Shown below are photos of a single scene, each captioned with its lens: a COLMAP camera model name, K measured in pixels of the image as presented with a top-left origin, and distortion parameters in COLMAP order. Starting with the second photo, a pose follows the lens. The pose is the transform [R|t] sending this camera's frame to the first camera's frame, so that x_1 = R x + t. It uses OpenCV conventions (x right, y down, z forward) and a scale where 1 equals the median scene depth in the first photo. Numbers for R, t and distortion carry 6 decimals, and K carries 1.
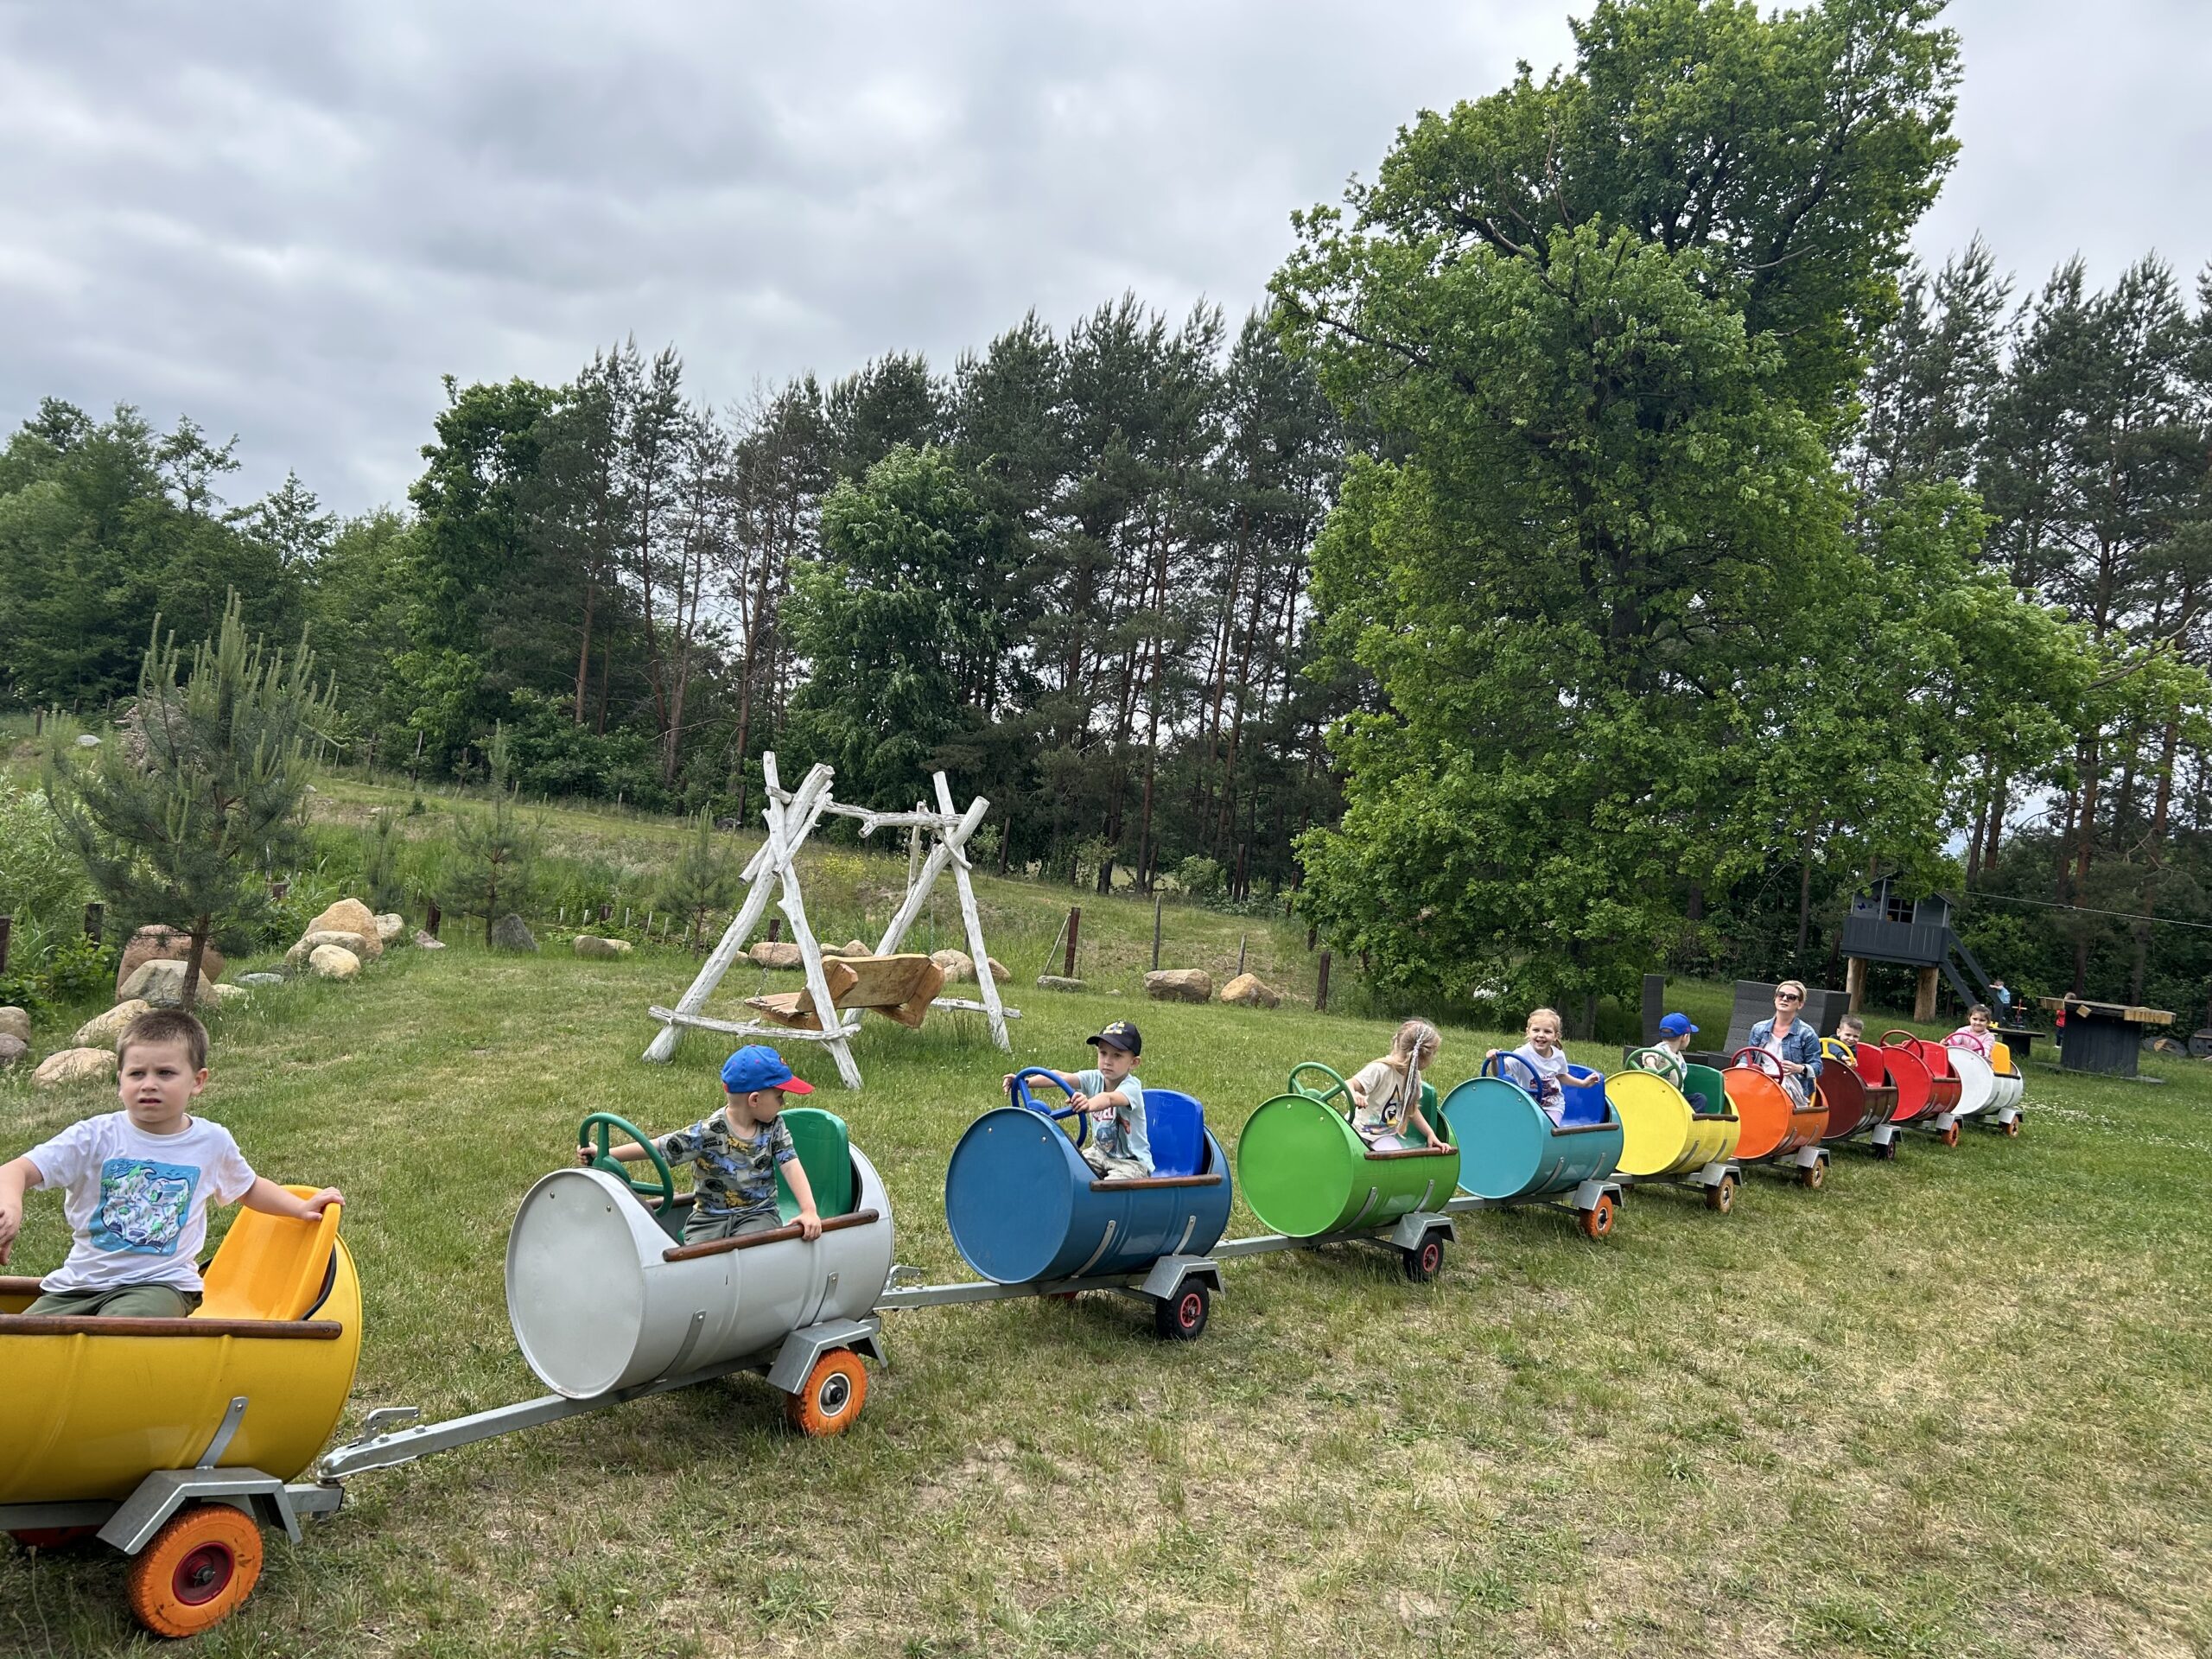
lens RADIAL K [[1678.0, 0, 1139.2], [0, 1678.0, 830.5], [0, 0, 1]] dist [0.080351, -0.101339]
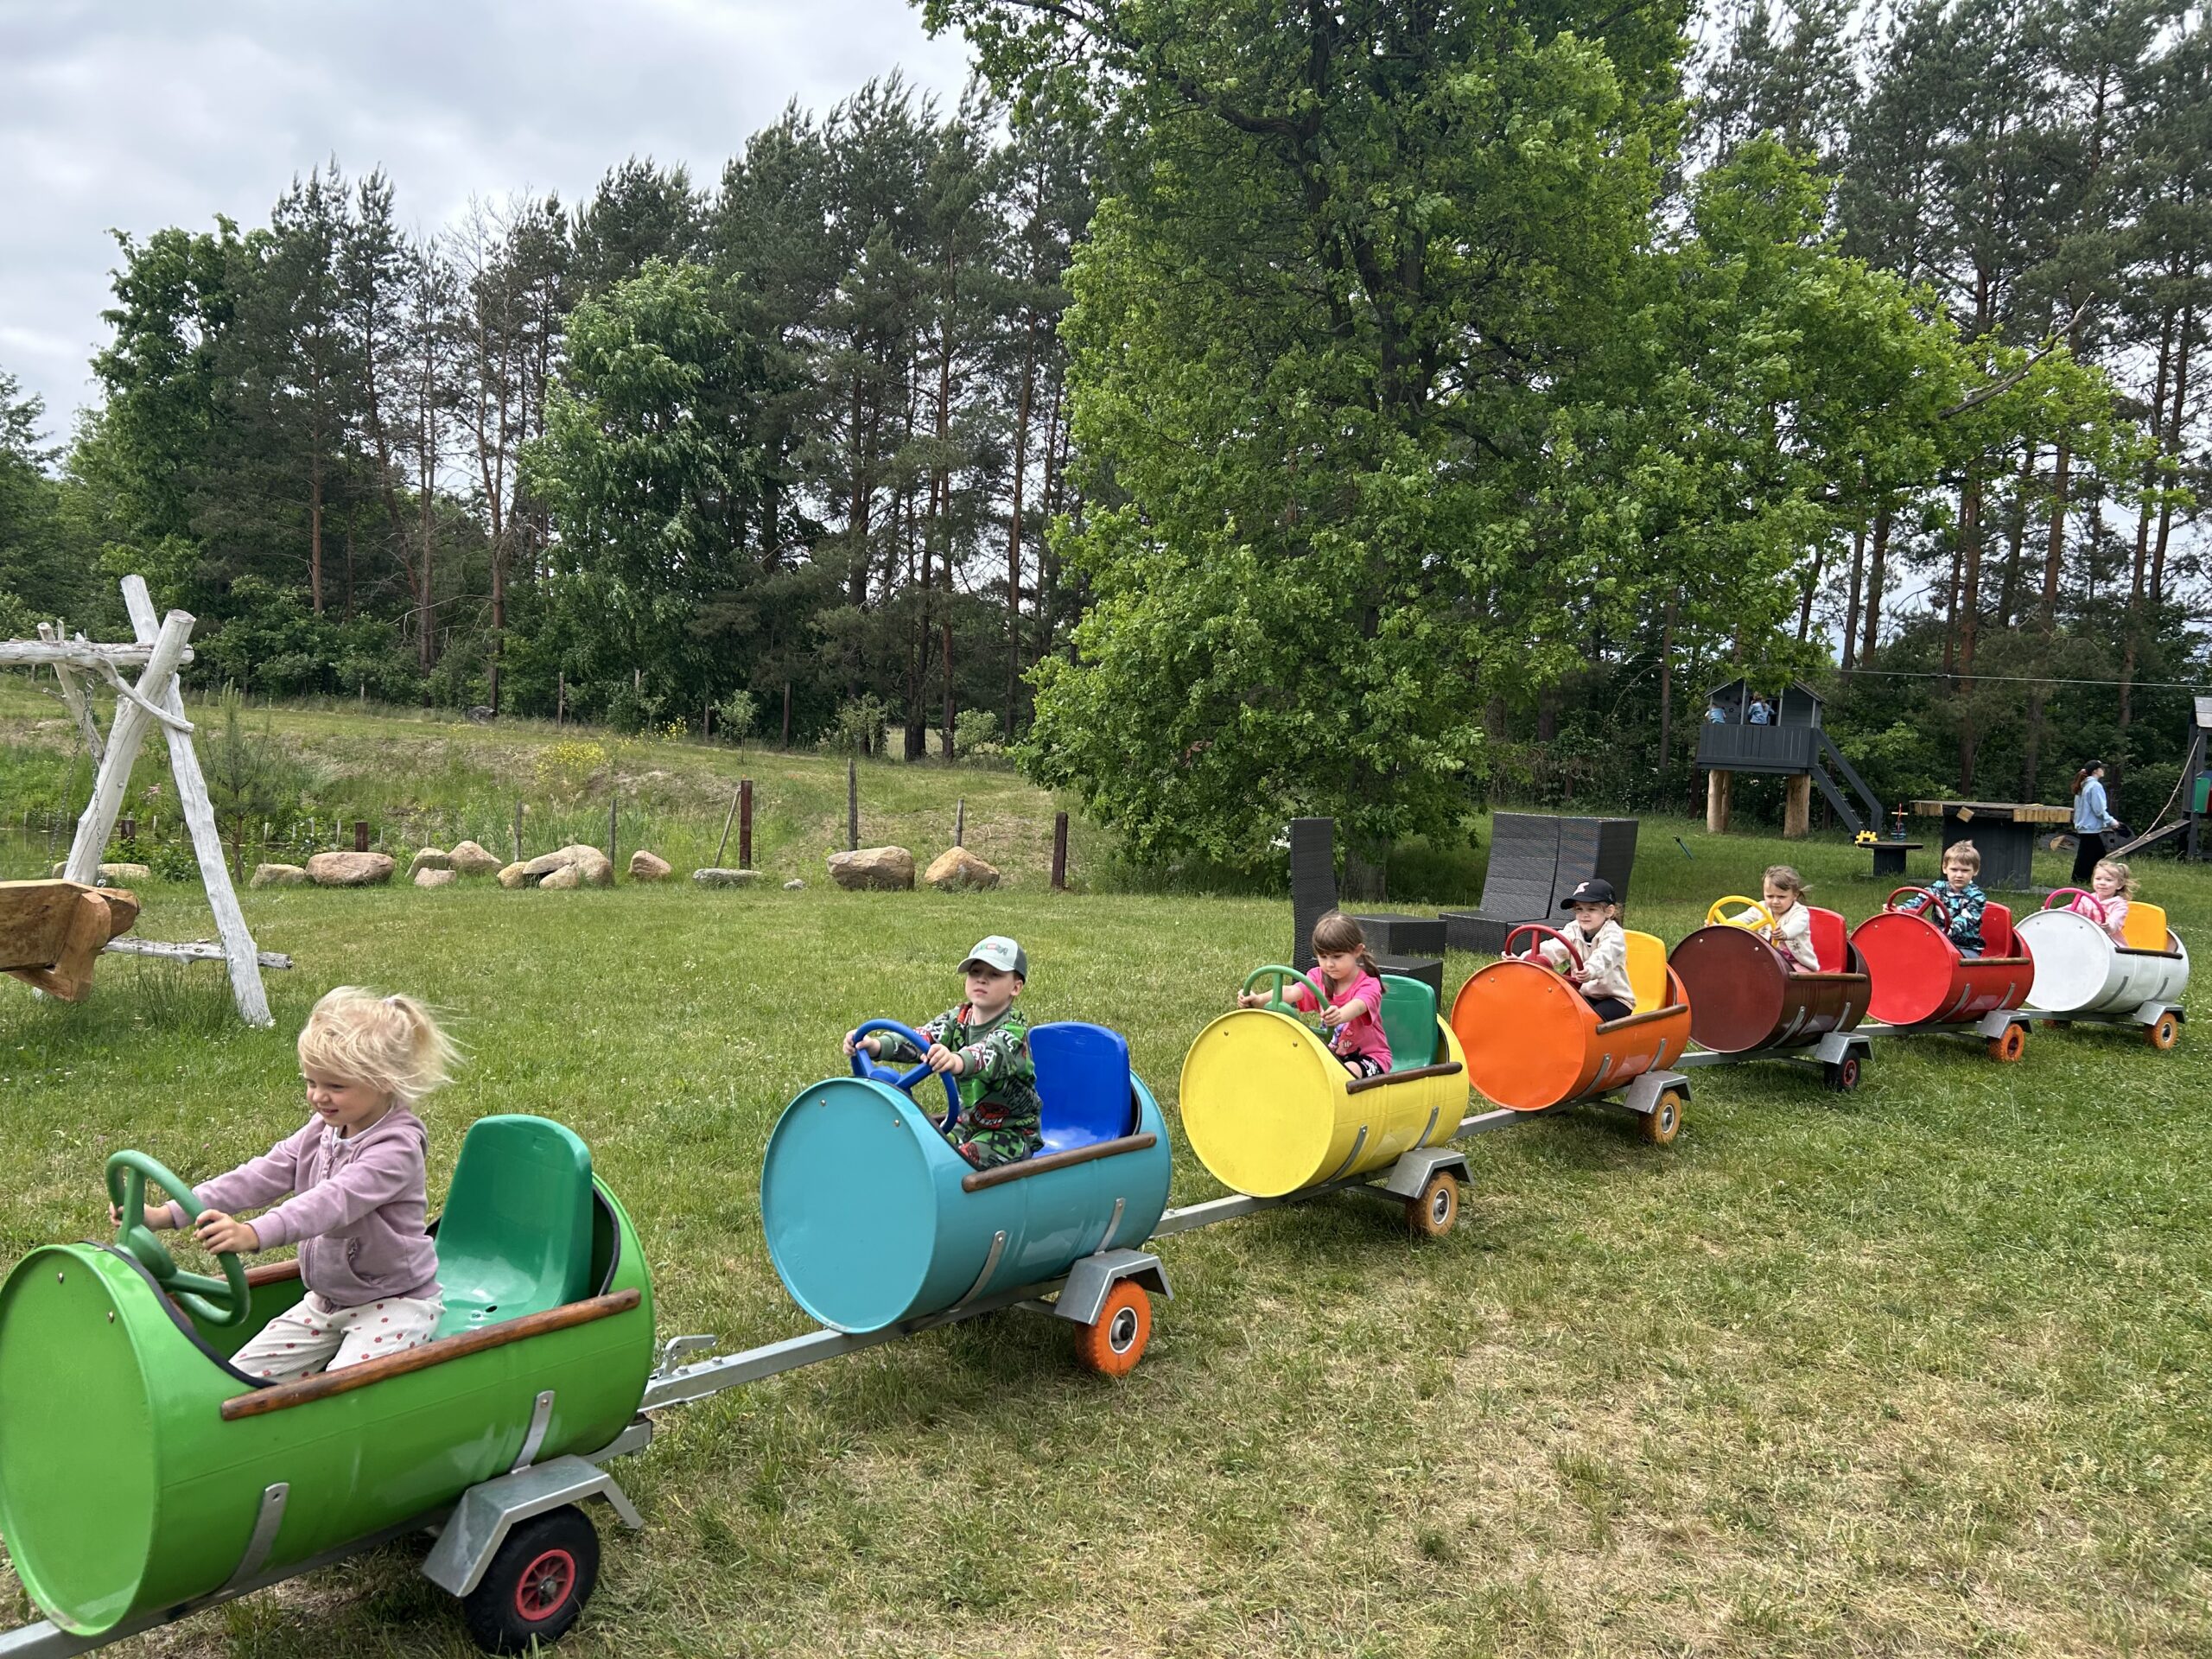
lens RADIAL K [[1678.0, 0, 1139.2], [0, 1678.0, 830.5], [0, 0, 1]] dist [0.080351, -0.101339]
pose [[0.996245, -0.074648, 0.043858, 0.054786], [0.070854, 0.994072, 0.082471, 0.008144], [-0.049754, -0.079053, 0.995628, 0.091839]]
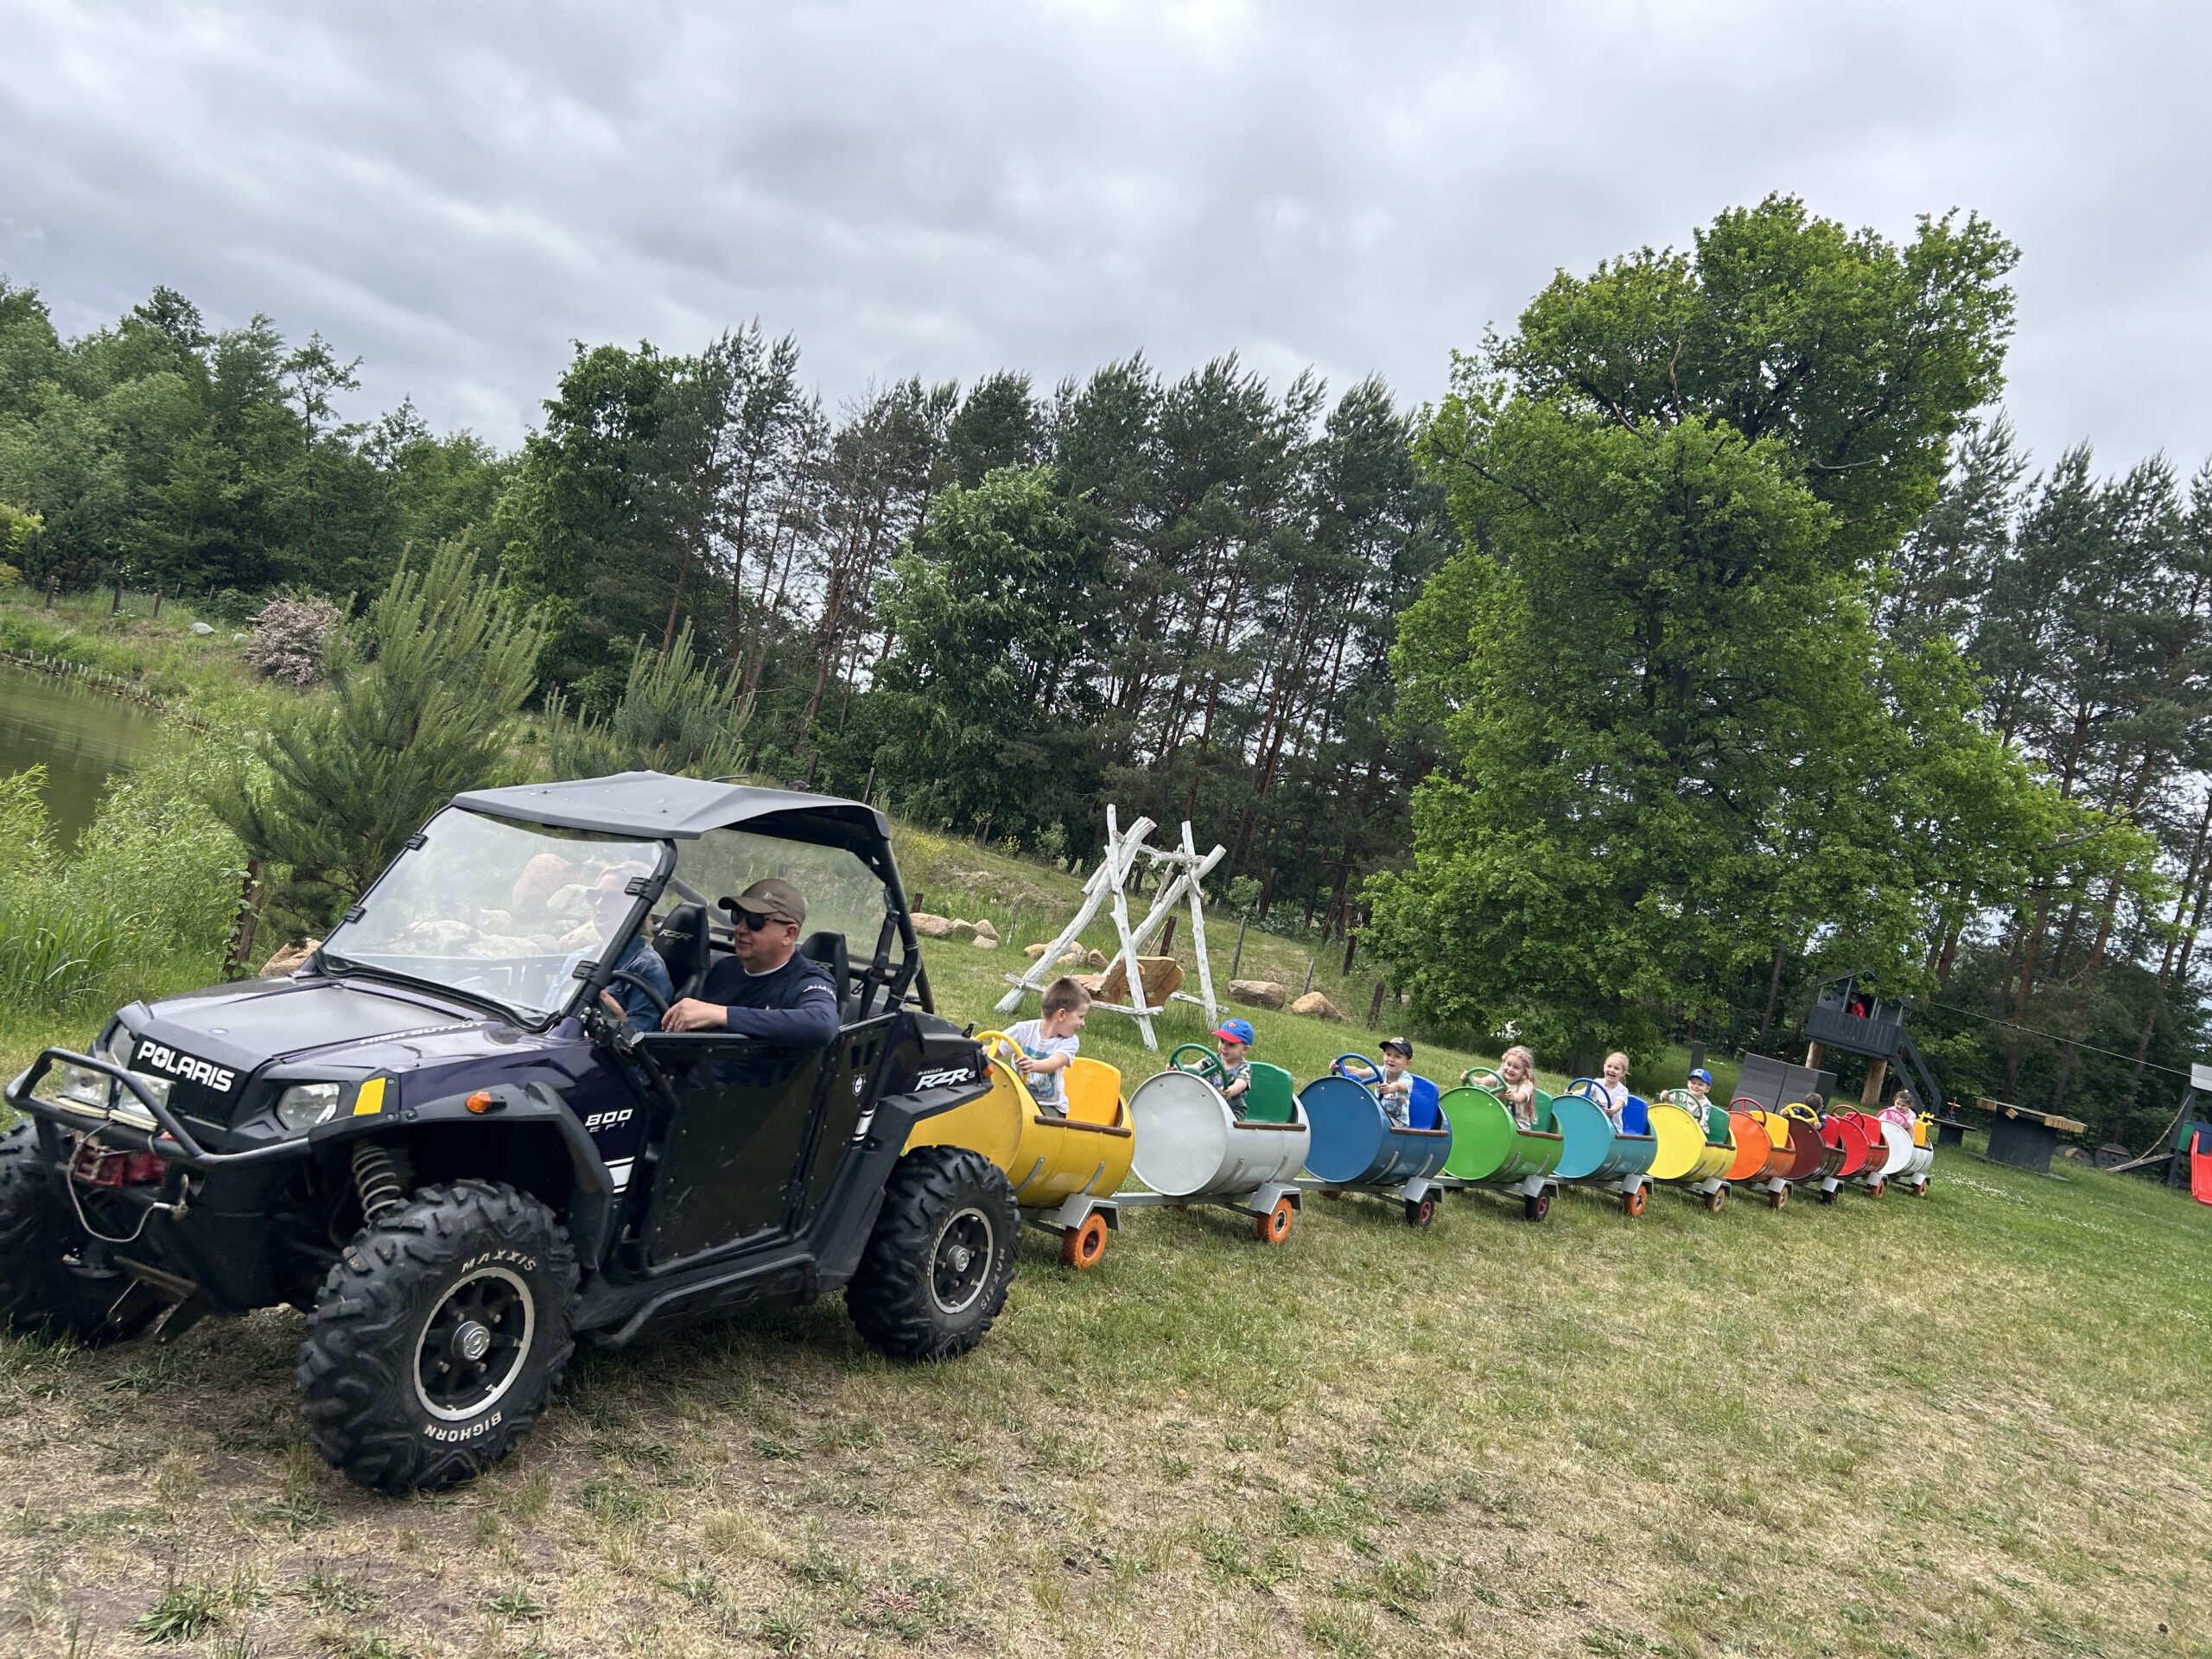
lens RADIAL K [[1668.5, 0, 1106.0], [0, 1668.5, 829.5], [0, 0, 1]] dist [0.066345, -0.102060]
pose [[0.991566, 0.129537, 0.004244, -0.046297], [-0.129559, 0.991557, 0.005335, -0.006598], [-0.003517, -0.005839, 0.999977, -0.078038]]
